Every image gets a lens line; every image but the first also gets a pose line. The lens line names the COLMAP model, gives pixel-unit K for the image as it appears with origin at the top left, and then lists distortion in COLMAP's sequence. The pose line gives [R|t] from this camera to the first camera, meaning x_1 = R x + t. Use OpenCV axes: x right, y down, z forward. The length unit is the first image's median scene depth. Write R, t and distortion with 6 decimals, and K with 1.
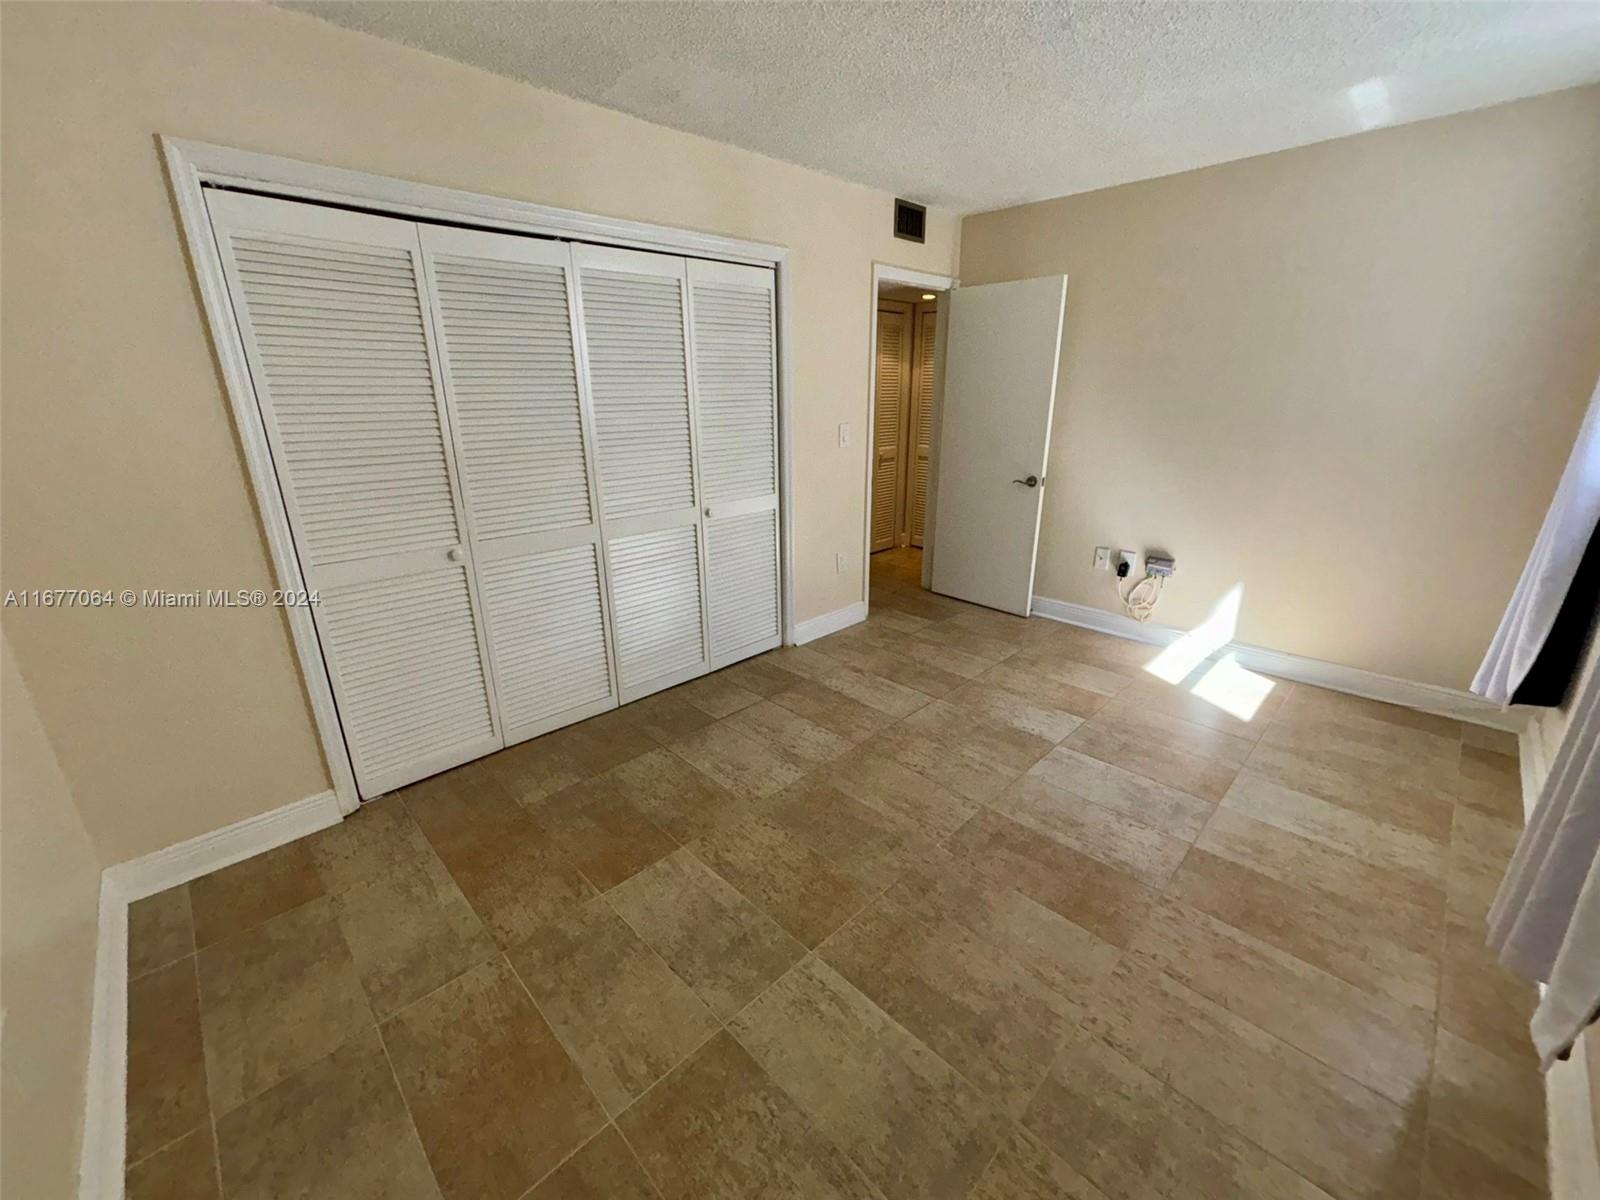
lens RADIAL K [[645.1, 0, 801.3], [0, 645.1, 597.1], [0, 0, 1]] dist [0.002864, 0.000571]
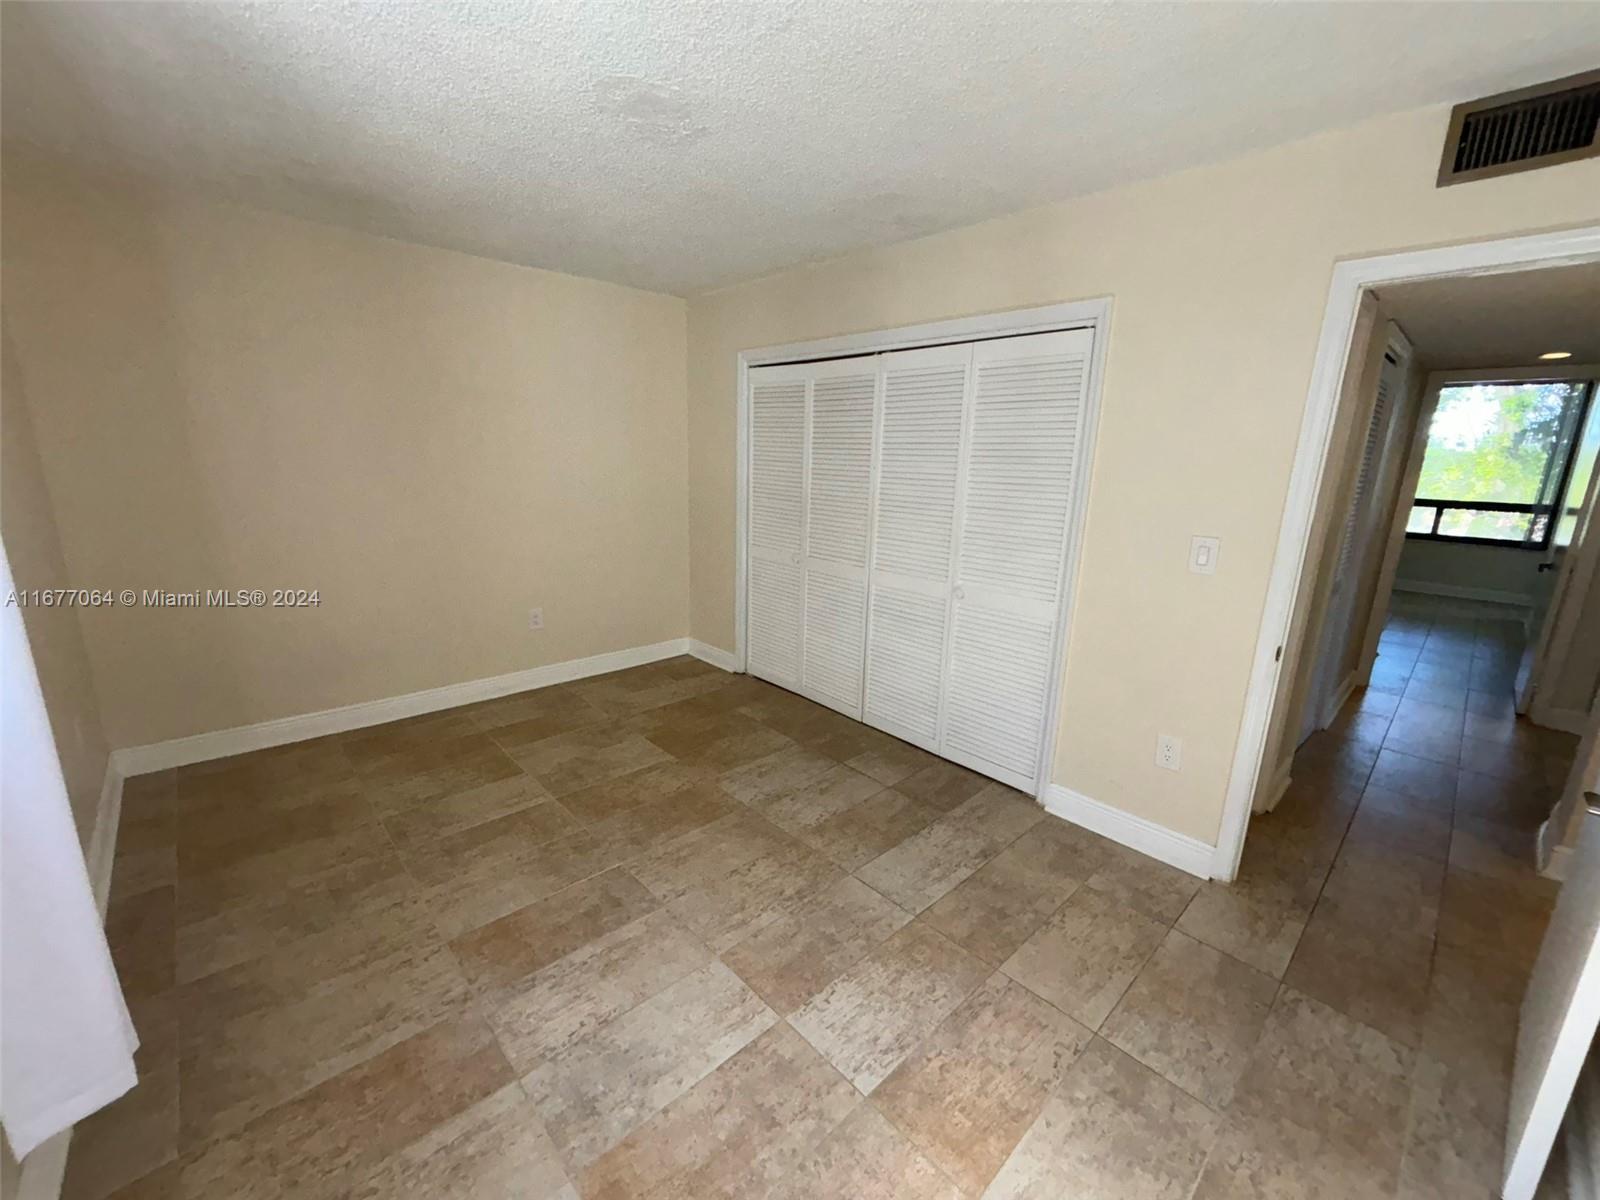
lens RADIAL K [[645.1, 0, 802.7], [0, 645.1, 601.9], [0, 0, 1]] dist [0.002864, 0.000571]
pose [[-0.022119, 0.240158, -0.970482, 1.103932], [-0.340278, 0.910954, 0.233183, -0.368194], [0.940065, 0.335391, 0.061571, 1.005282]]
